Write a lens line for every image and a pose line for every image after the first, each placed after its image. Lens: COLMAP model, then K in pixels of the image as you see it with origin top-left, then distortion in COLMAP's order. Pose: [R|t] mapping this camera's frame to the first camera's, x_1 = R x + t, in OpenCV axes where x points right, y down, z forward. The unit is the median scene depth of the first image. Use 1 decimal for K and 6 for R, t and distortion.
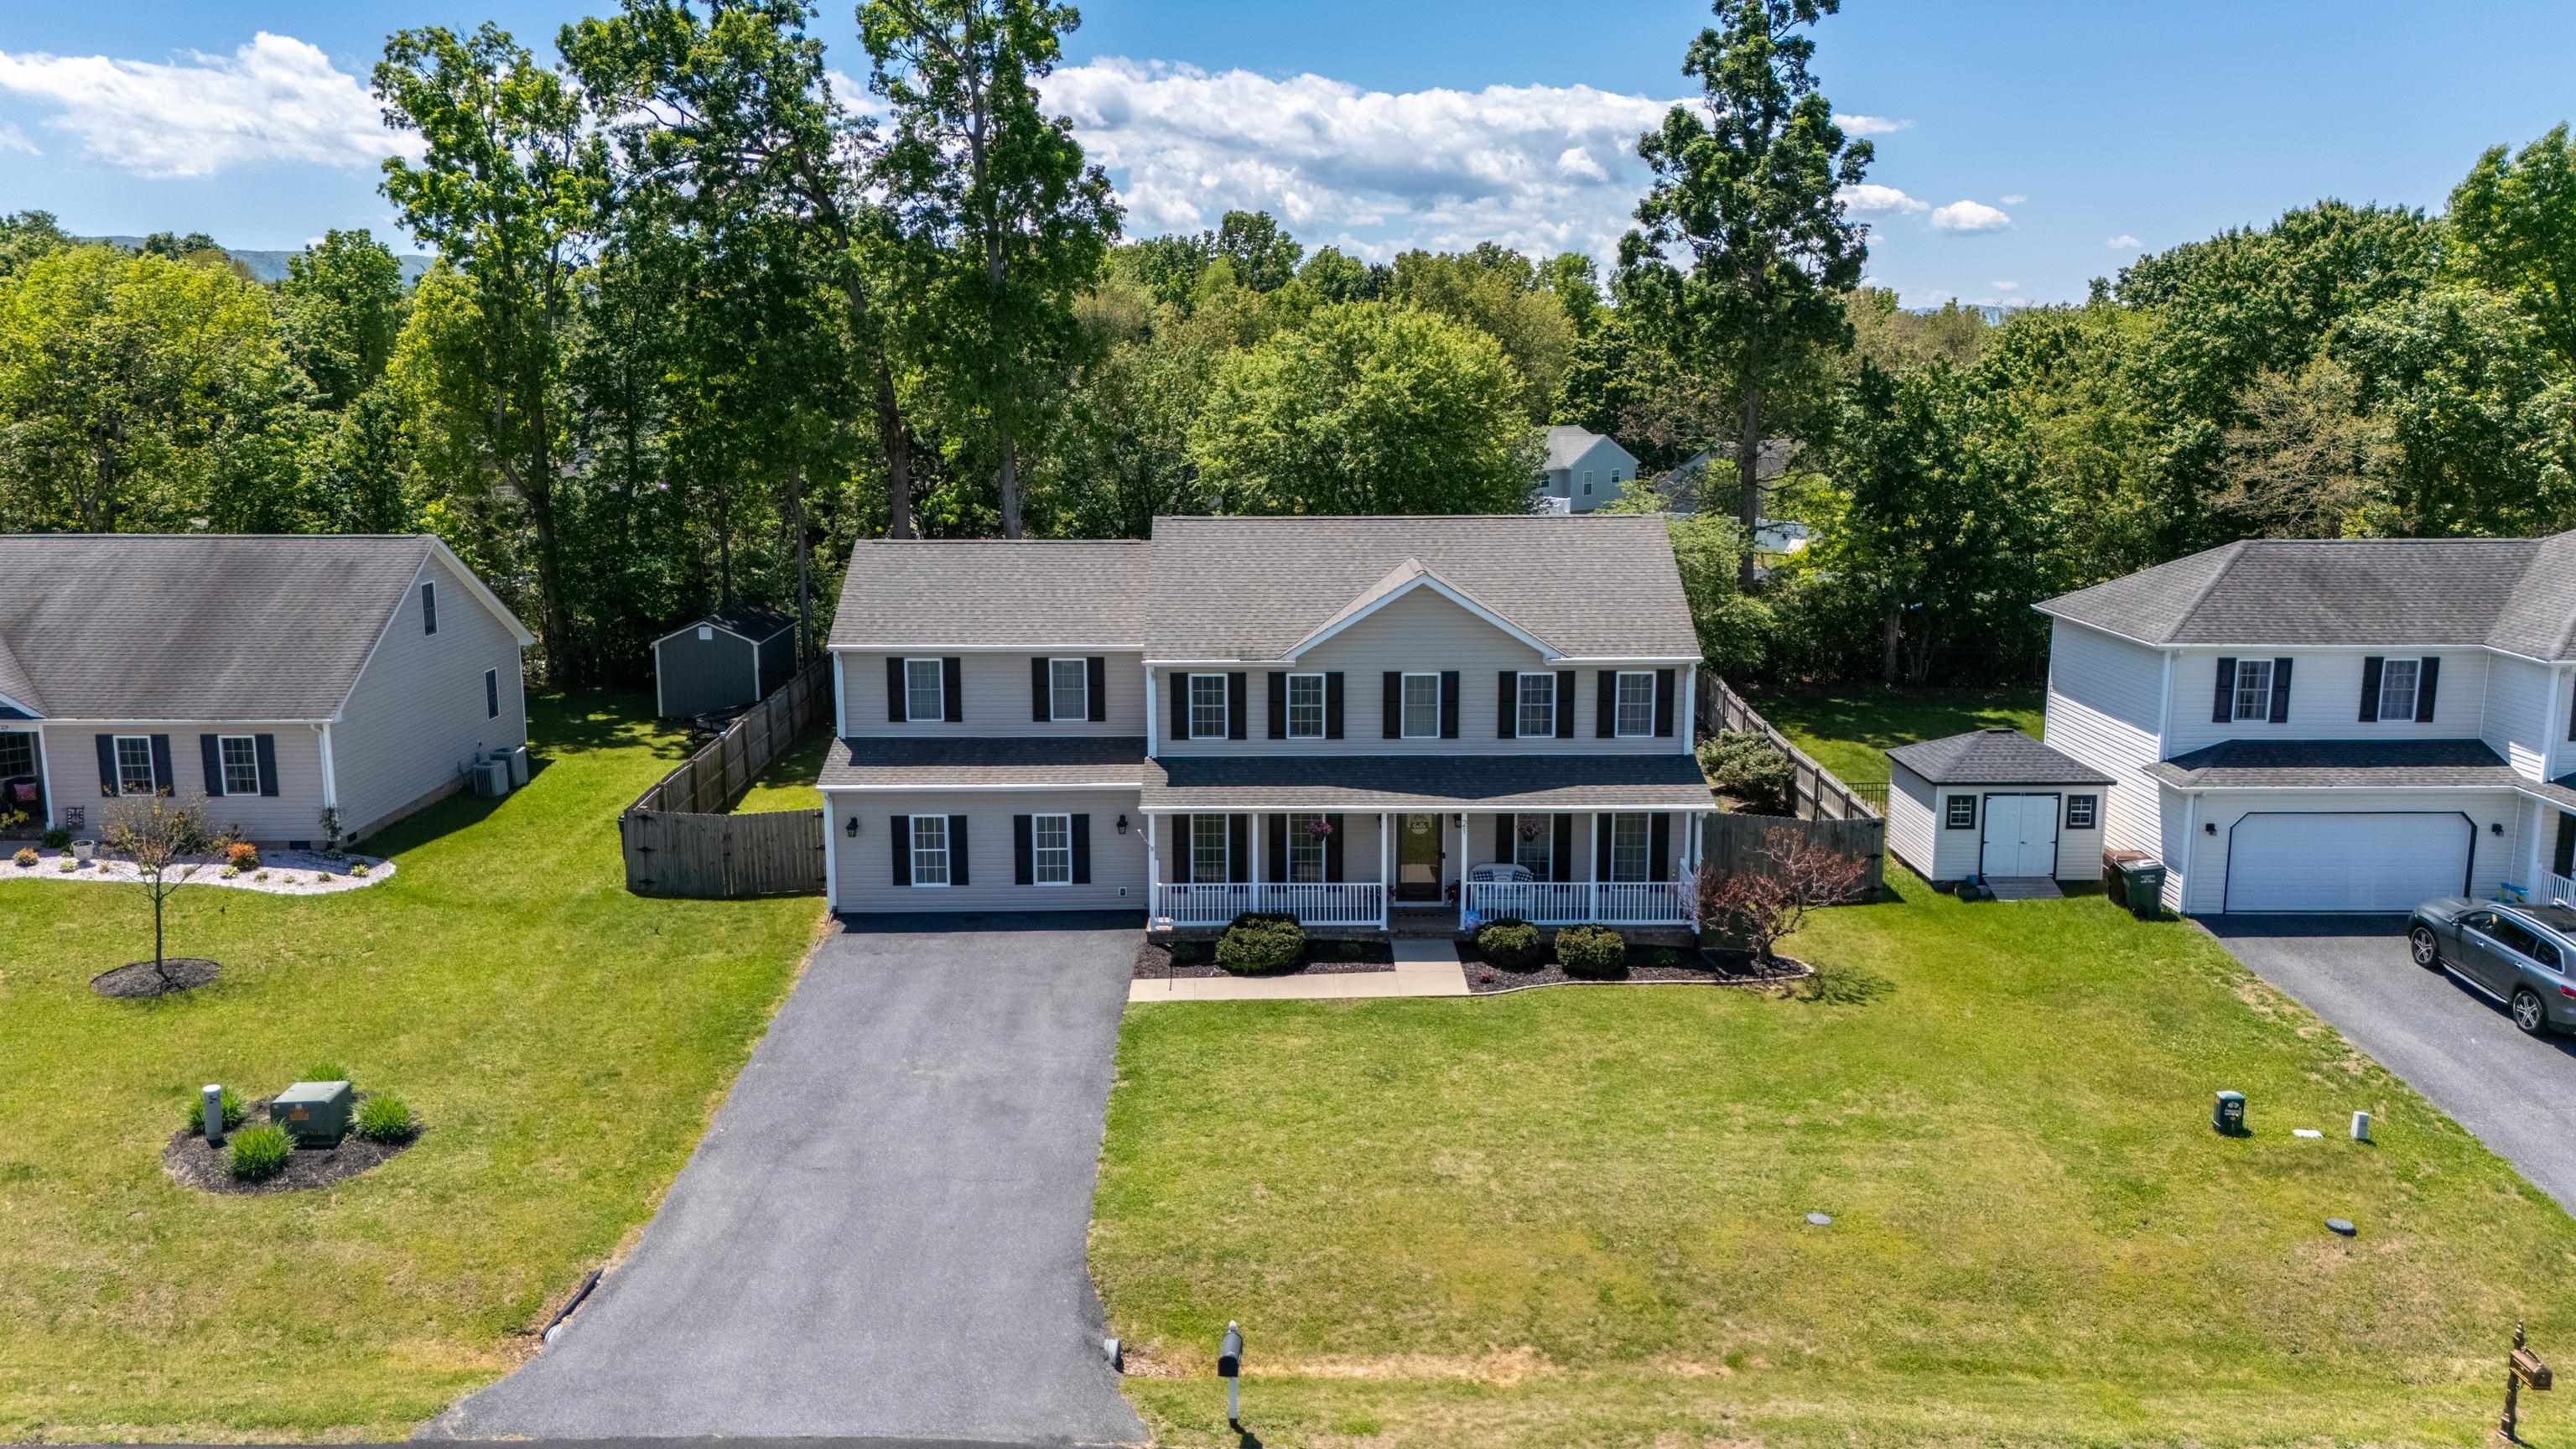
lens RADIAL K [[1918.5, 0, 1286.0], [0, 1918.5, 686.4], [0, 0, 1]] dist [0.066562, -0.049058]
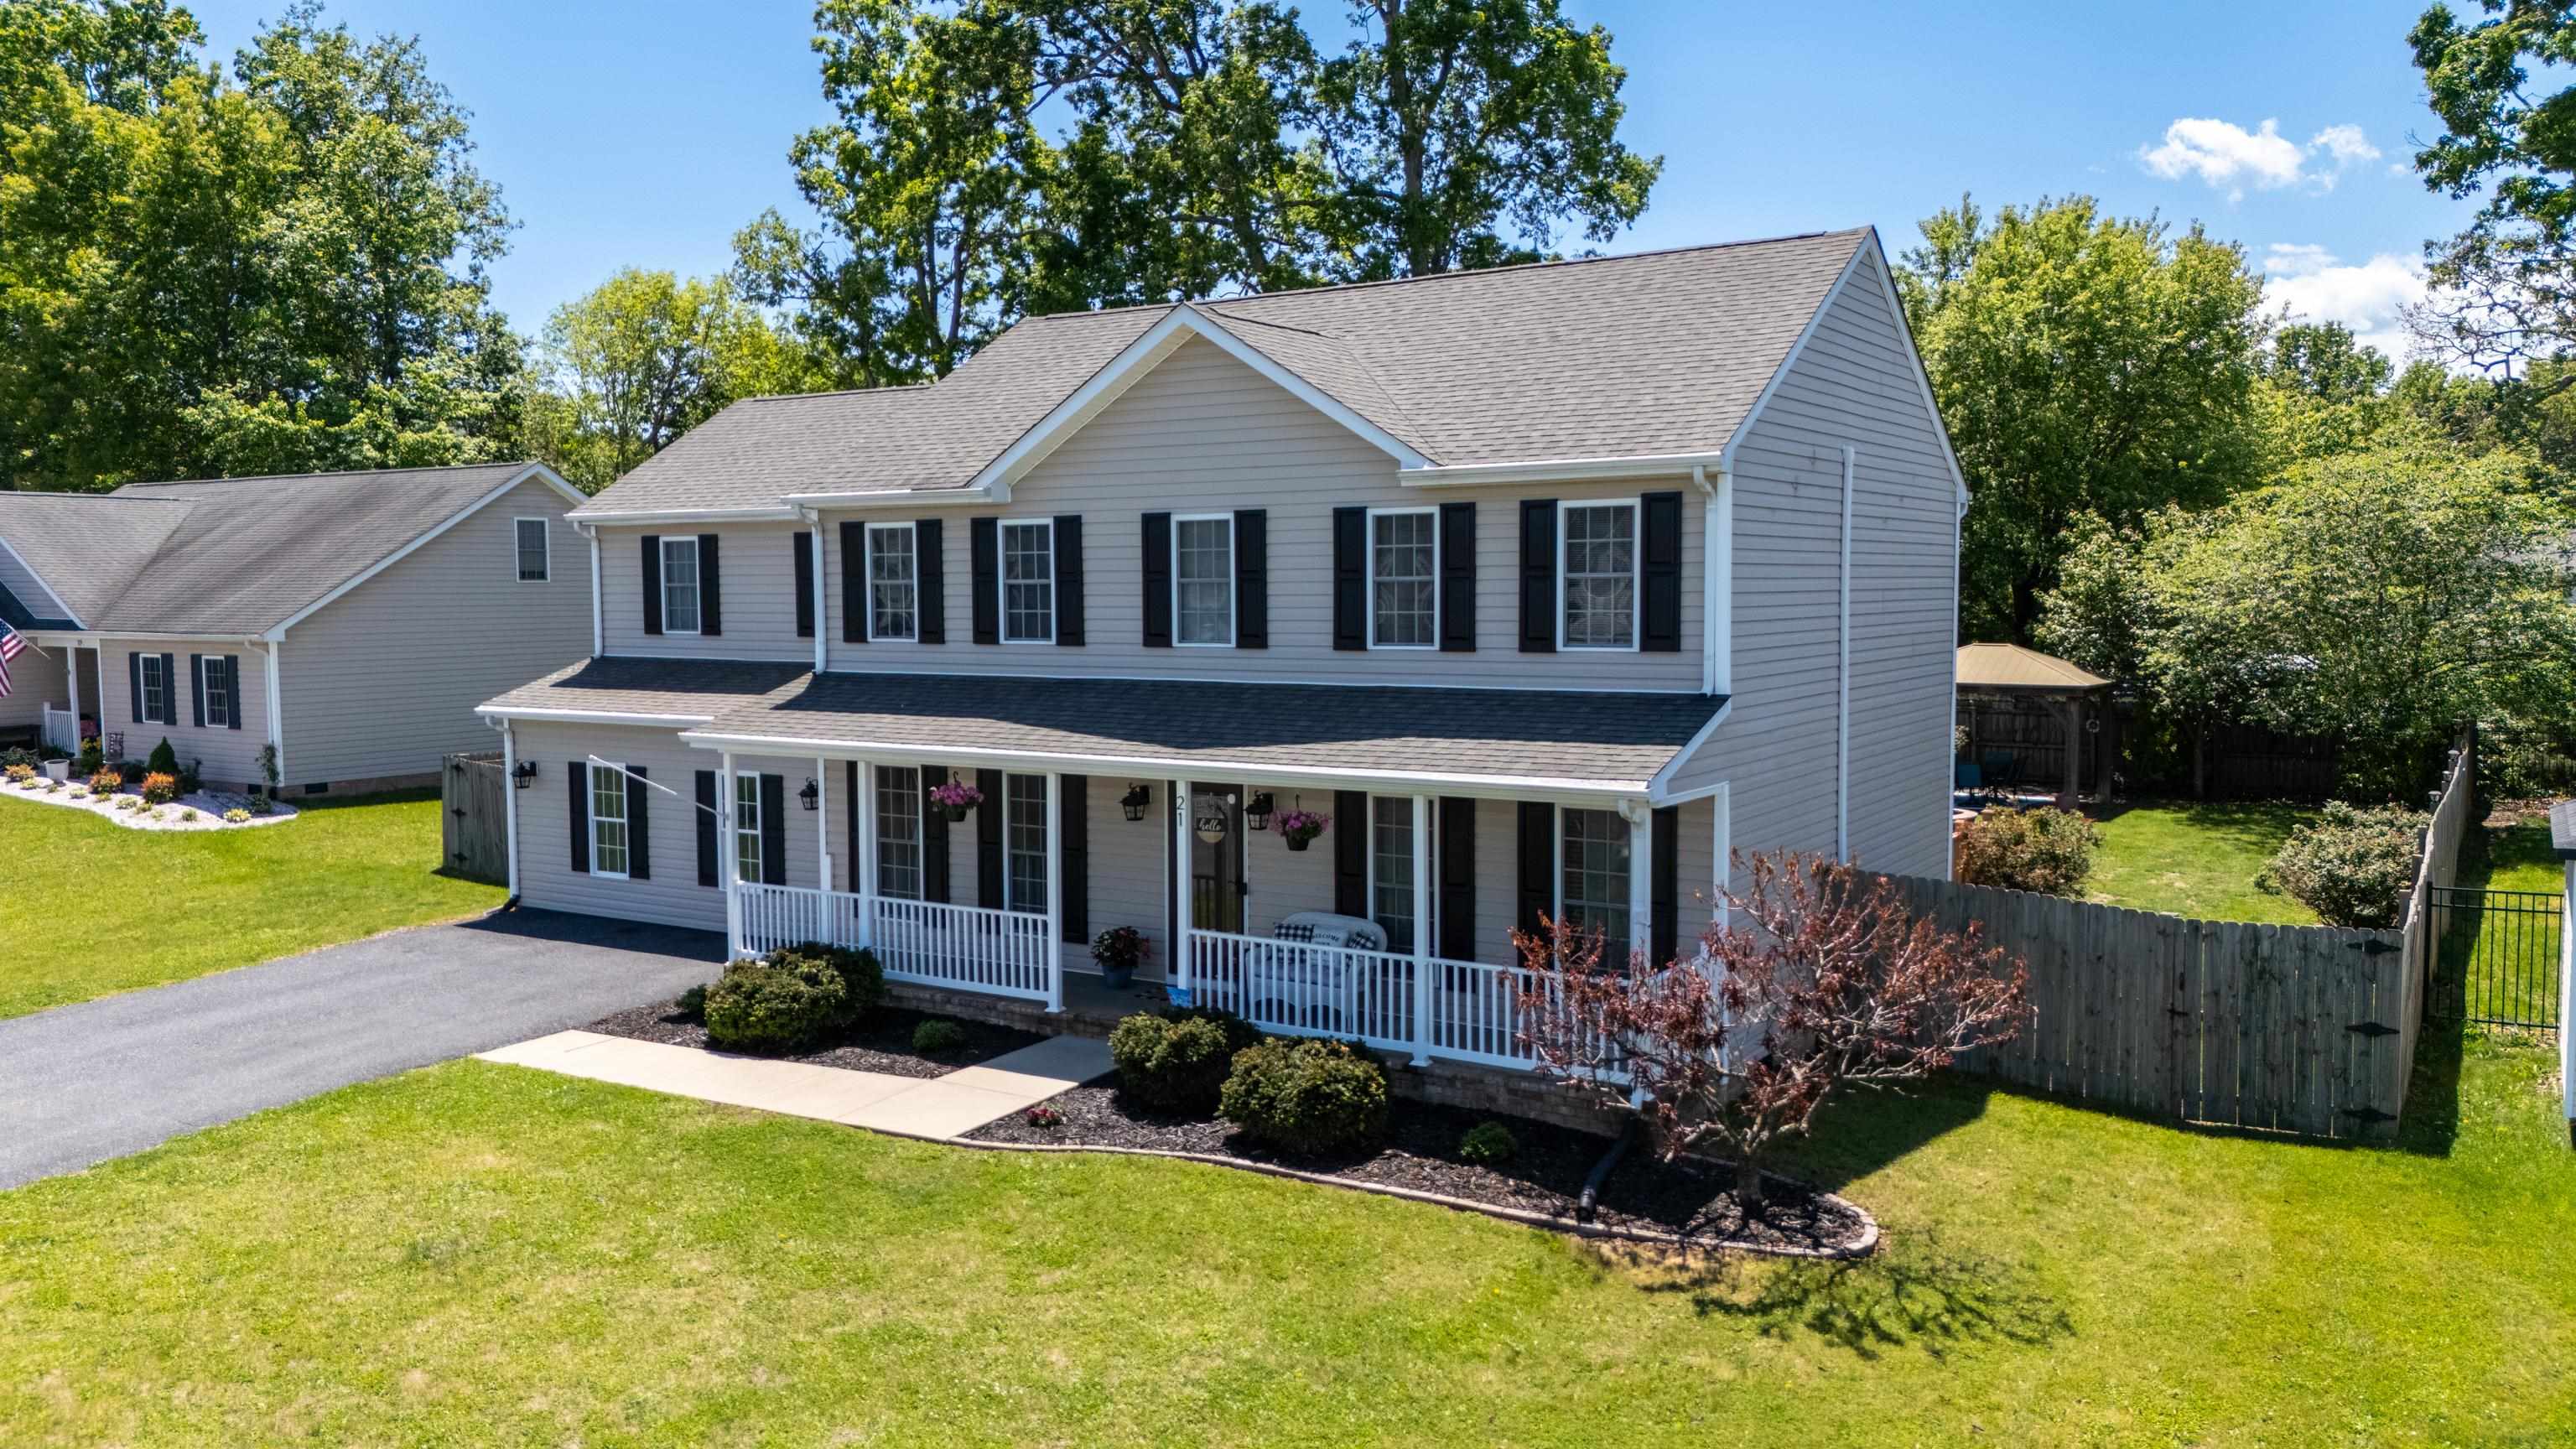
lens RADIAL K [[1895.9, 0, 1288.0], [0, 1895.9, 724.5], [0, 0, 1]] dist [0.068967, -0.070809]
pose [[0.837117, 0.036204, -0.545824, 0.371355], [-0.088546, 0.993617, -0.069895, 0.082210], [0.539810, 0.106841, 0.834979, 0.615713]]
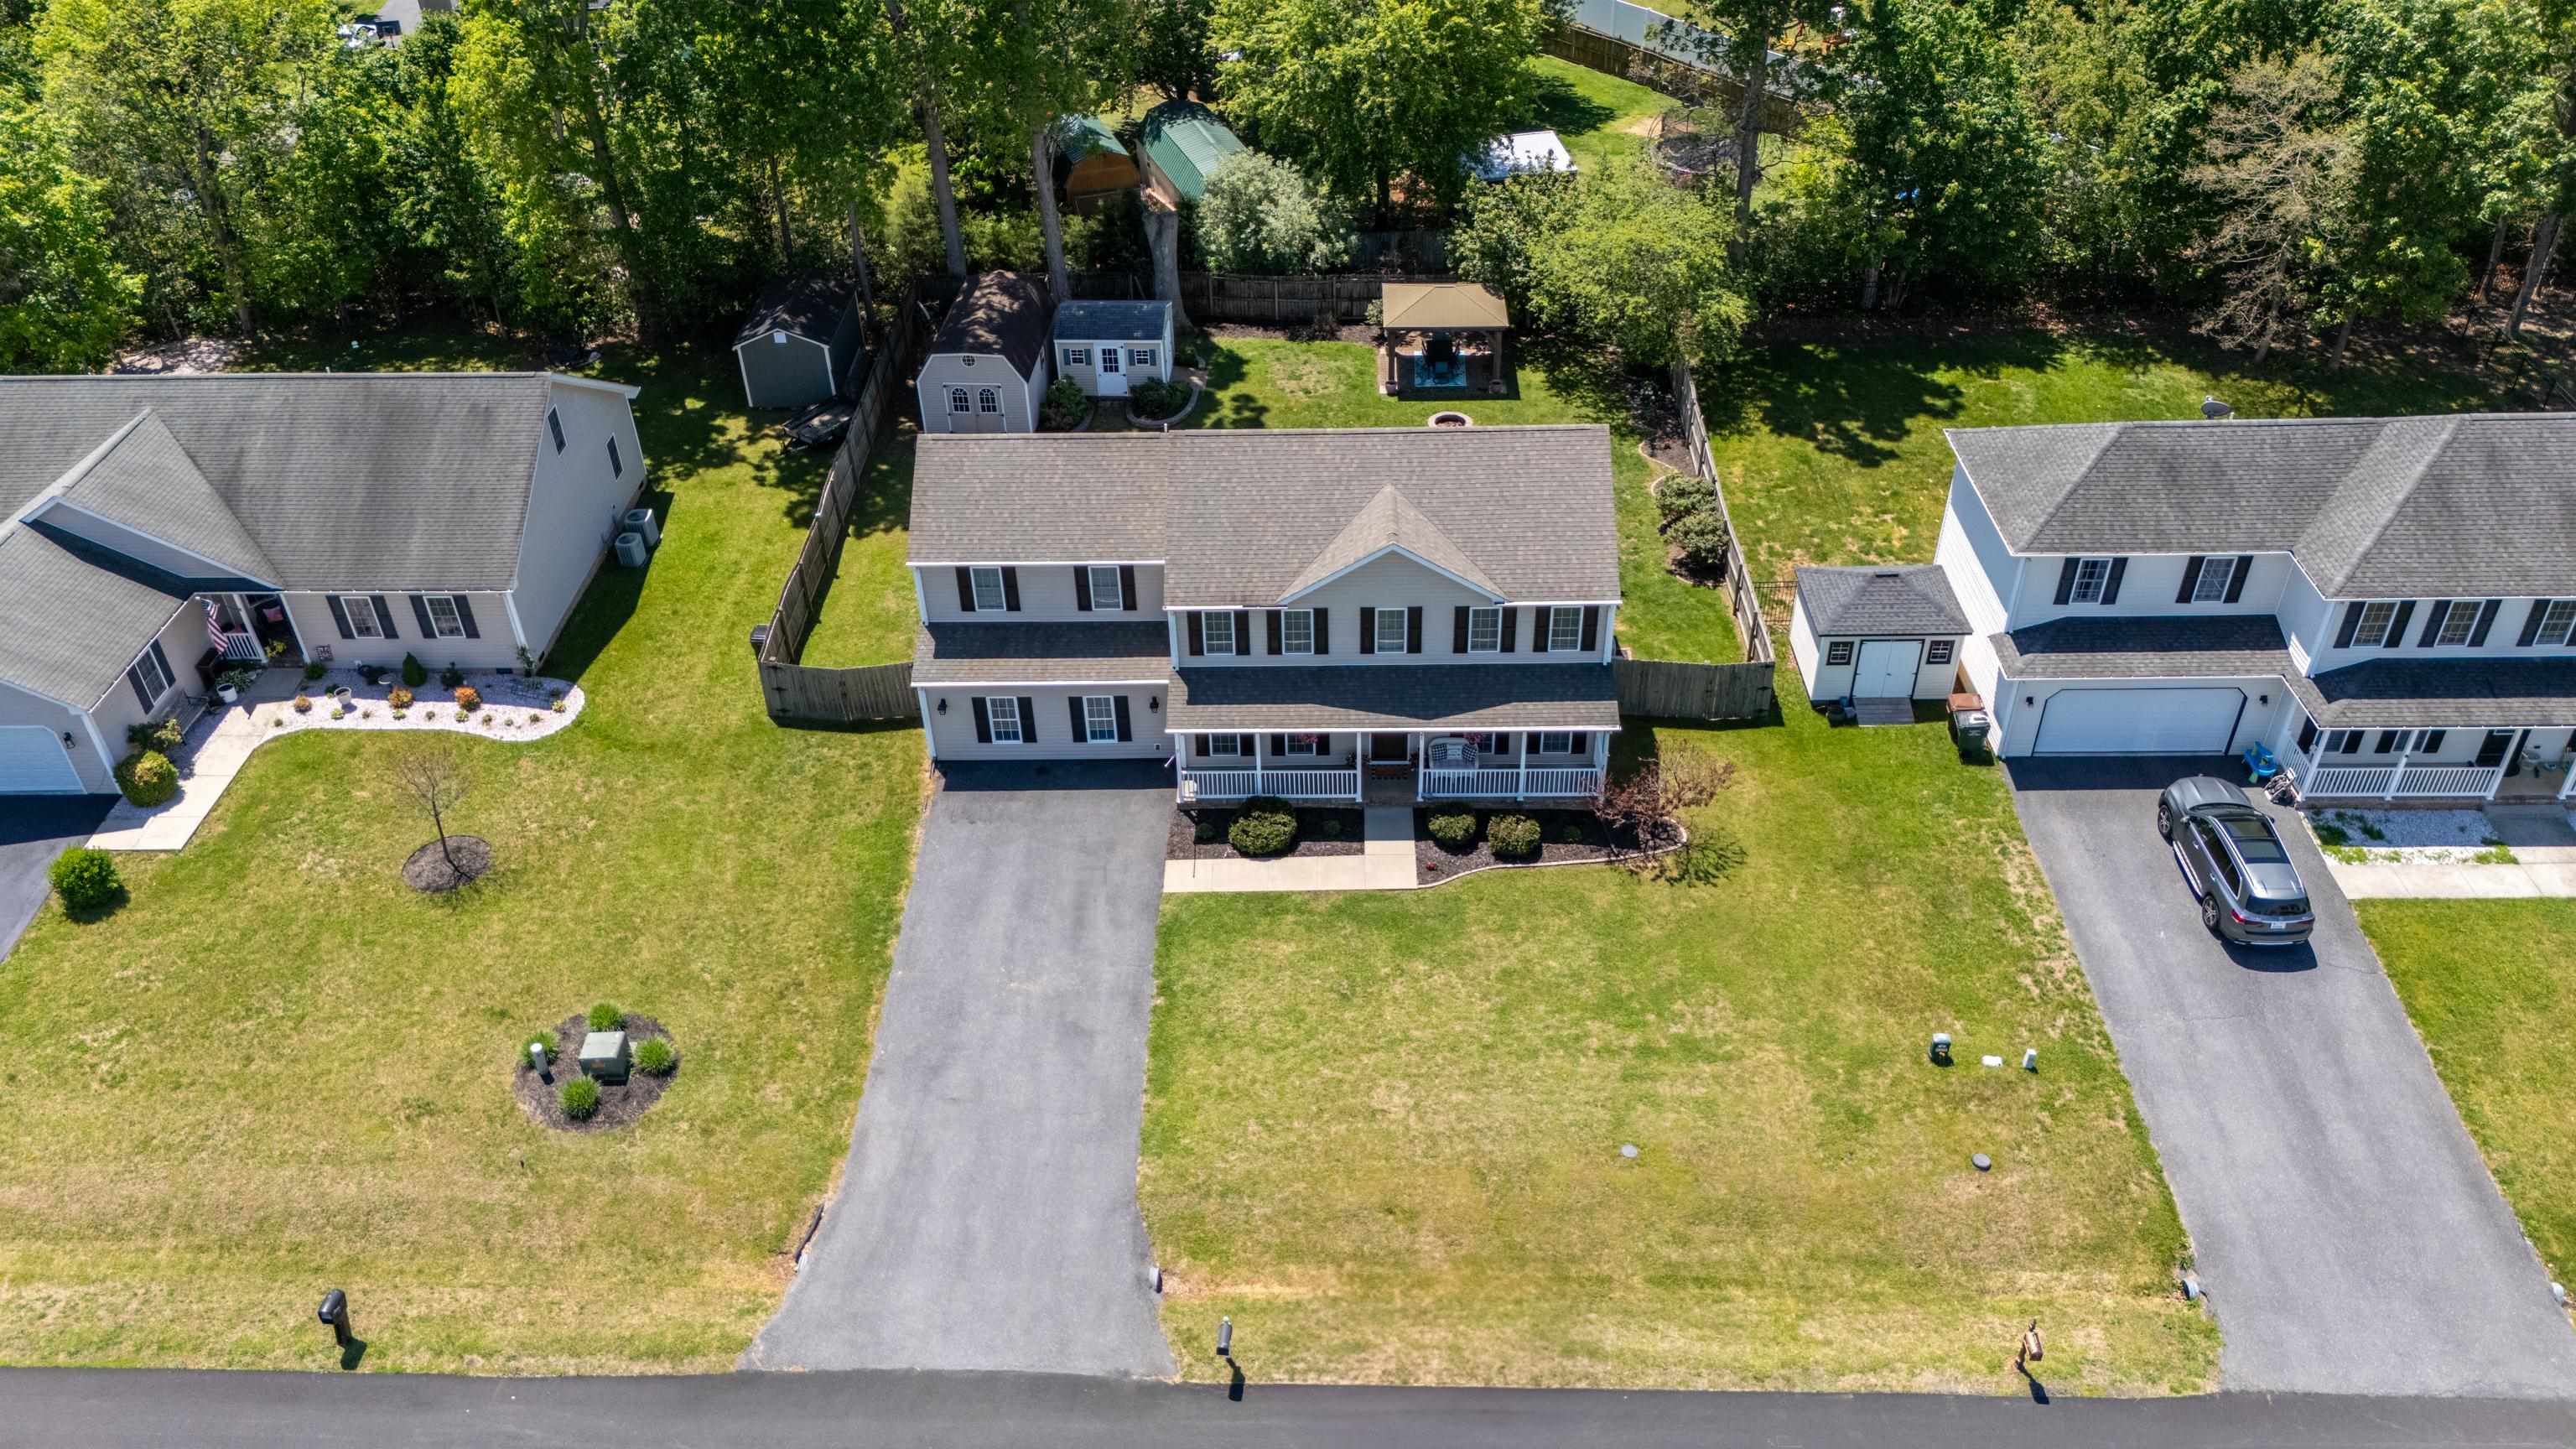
lens RADIAL K [[1894.8, 0, 1288.0], [0, 1894.8, 724.5], [0, 0, 1]] dist [0.084208, -0.085695]
pose [[0.999390, 0.000164, -0.034917, 0.047973], [0.015597, 0.892590, 0.450600, -0.498400], [0.031240, -0.450869, 0.892043, -0.119069]]
